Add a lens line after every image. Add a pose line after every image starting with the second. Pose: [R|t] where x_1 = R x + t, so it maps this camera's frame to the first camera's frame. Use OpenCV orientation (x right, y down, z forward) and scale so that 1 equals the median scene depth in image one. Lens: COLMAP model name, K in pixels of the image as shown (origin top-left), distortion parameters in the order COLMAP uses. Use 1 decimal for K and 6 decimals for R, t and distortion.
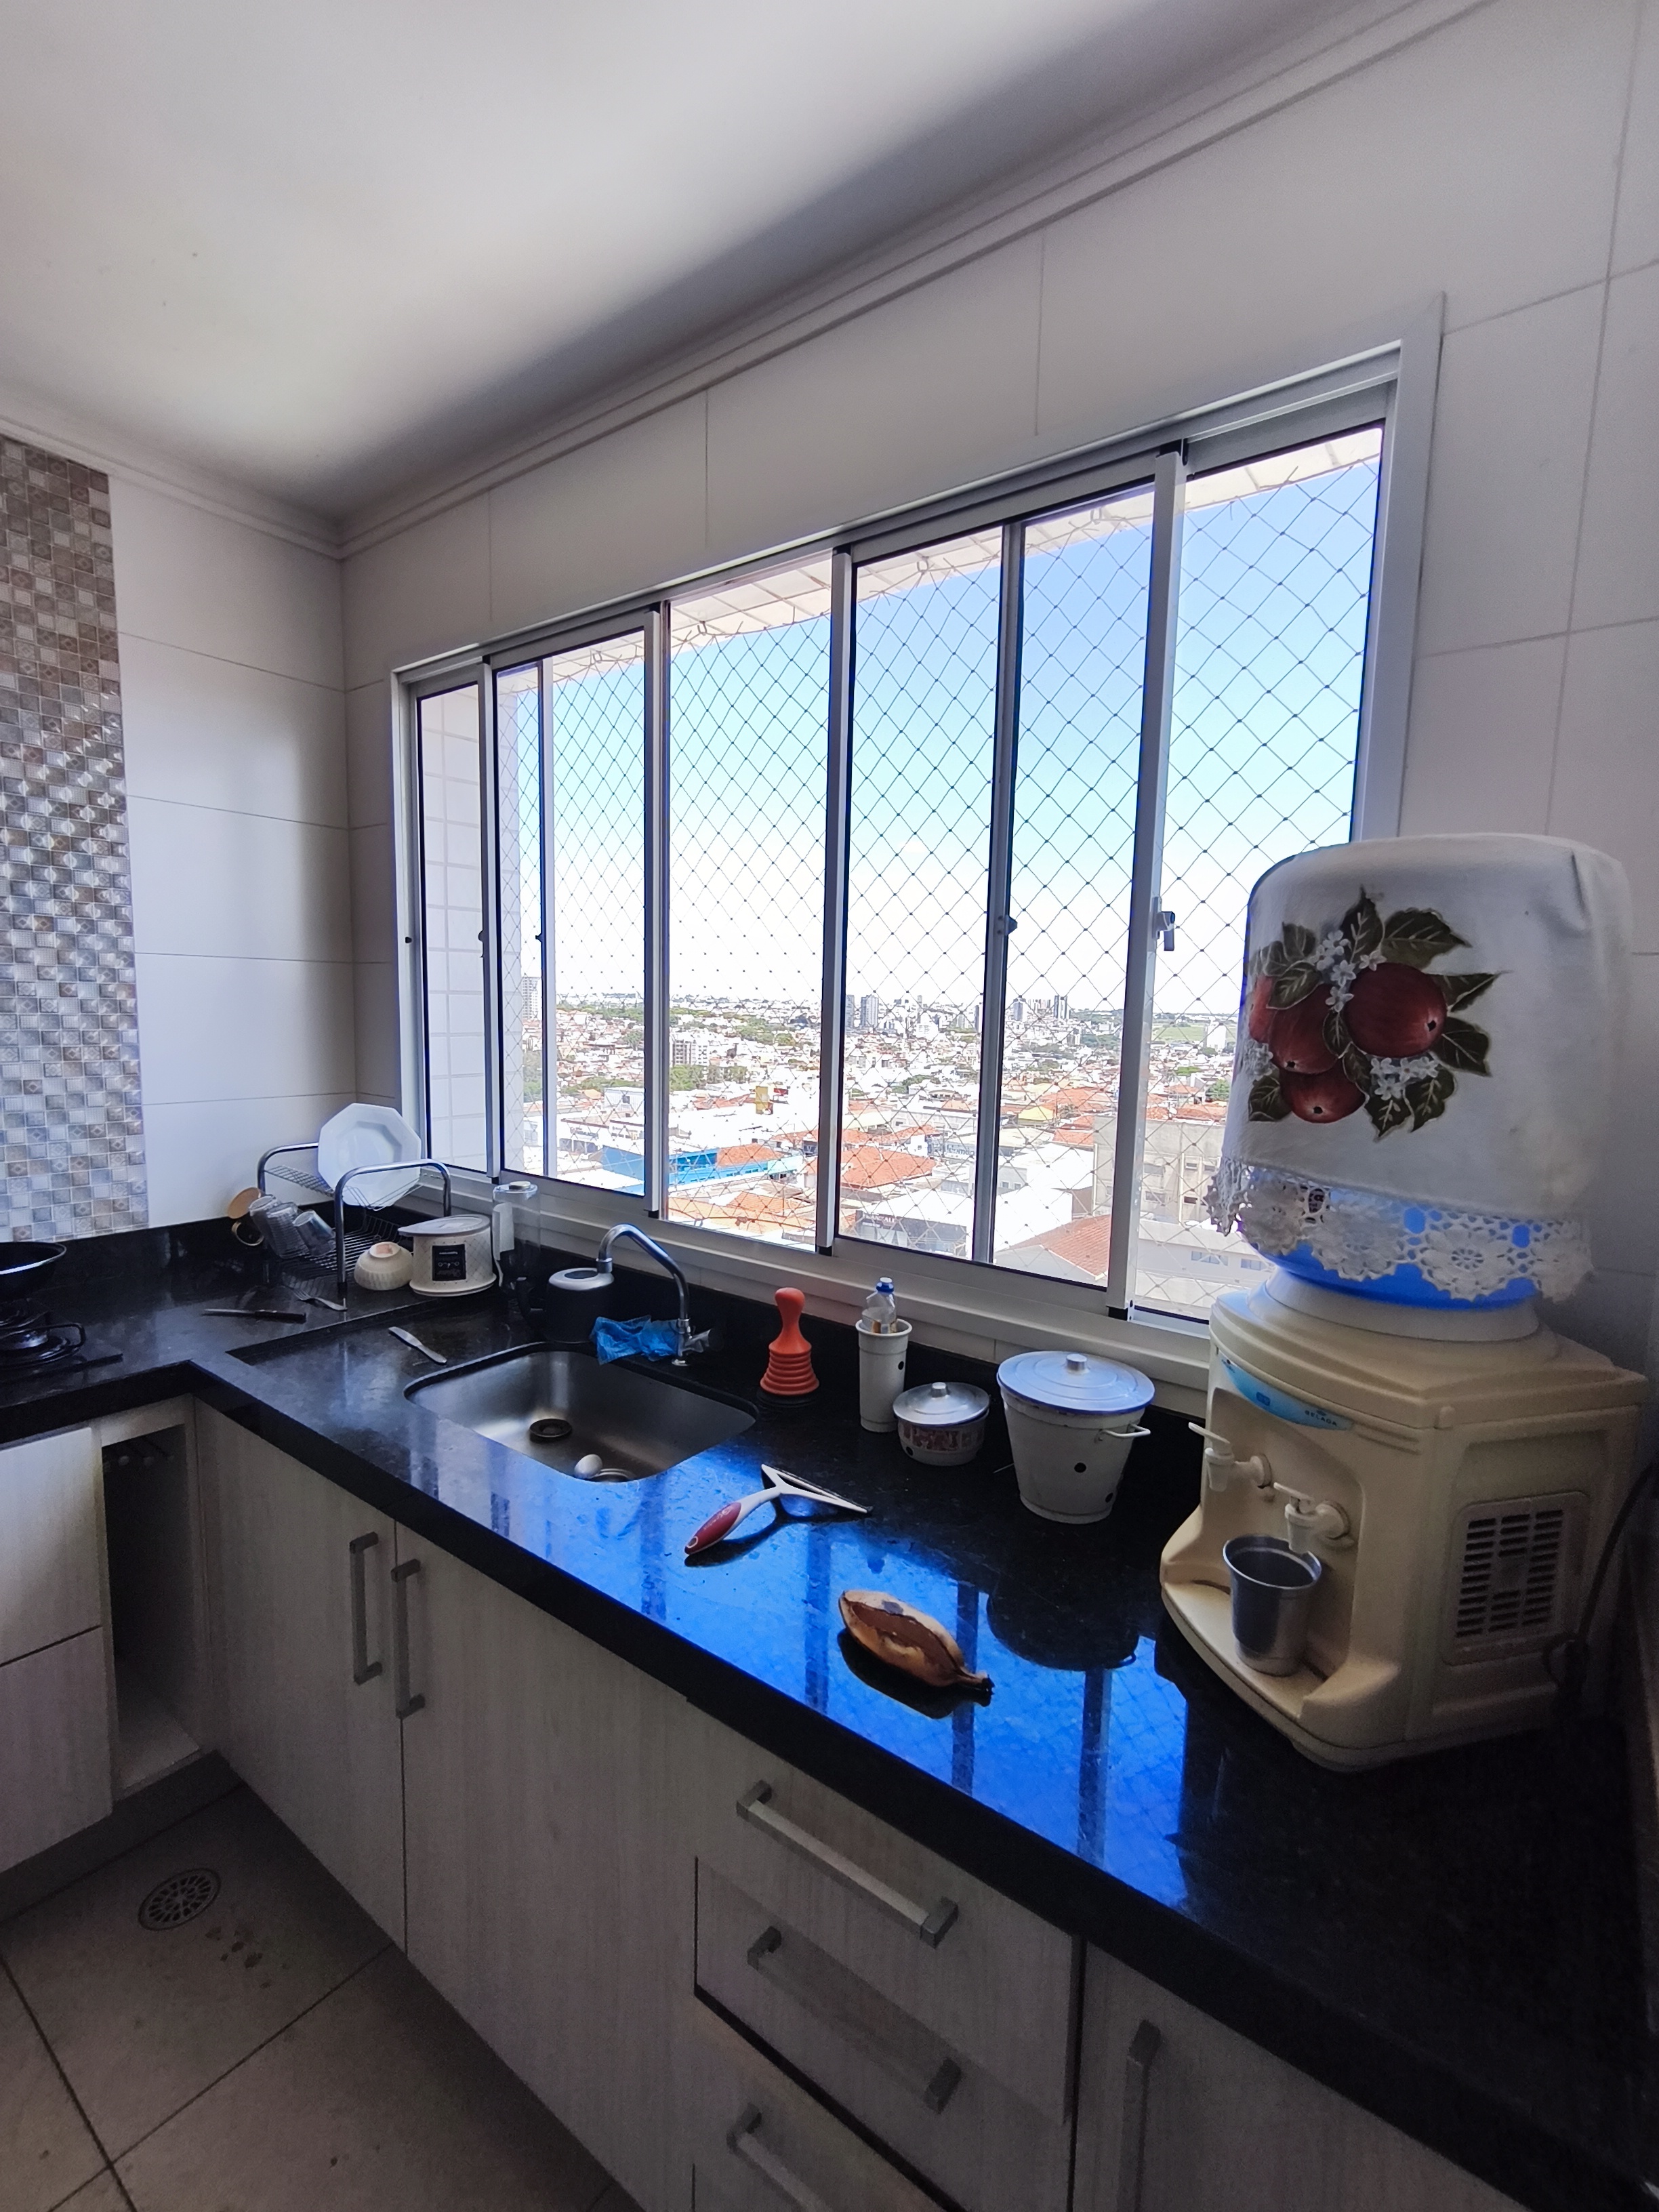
lens RADIAL K [[985.9, 0, 842.7], [0, 985.9, 1117.0], [0, 0, 1]] dist [0.002786, -0.000621]
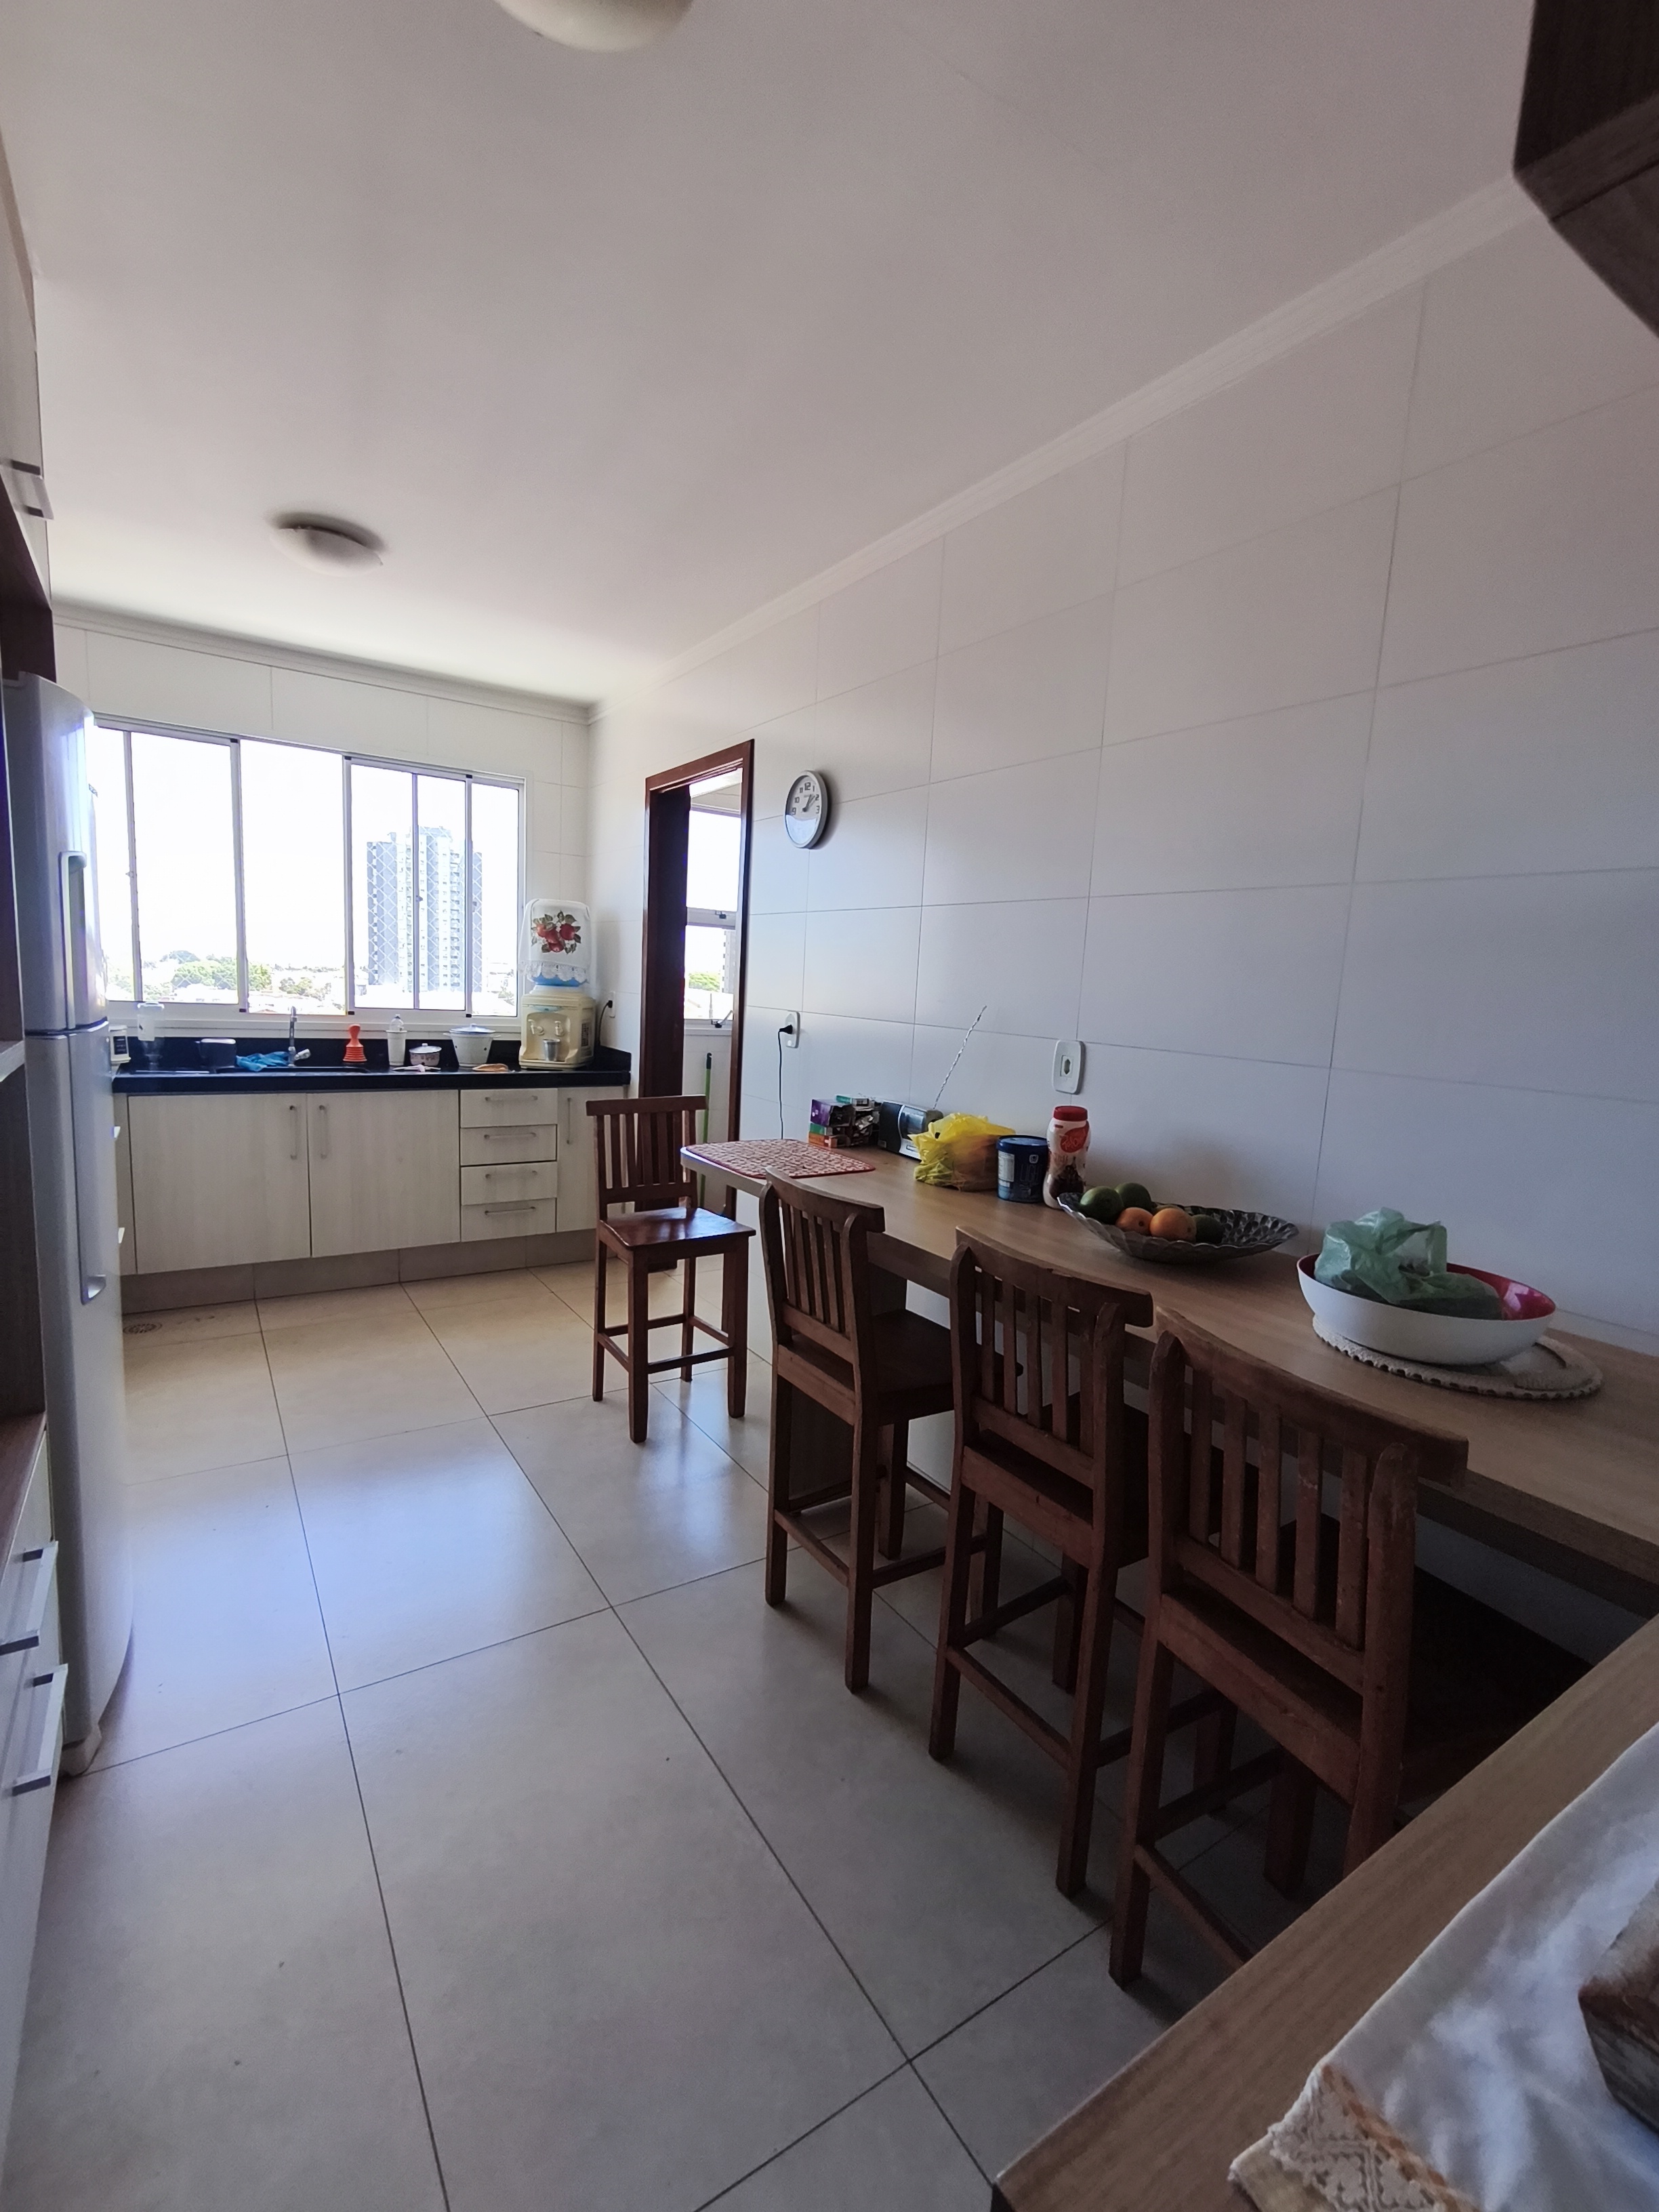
lens RADIAL K [[985.9, 0, 842.7], [0, 985.9, 1117.0], [0, 0, 1]] dist [0.002786, -0.000621]
pose [[0.332700, -0.130858, 0.933909, -2.528013], [0.064458, 0.991165, 0.115918, 0.227860], [-0.940827, 0.021632, 0.338195, -1.385926]]
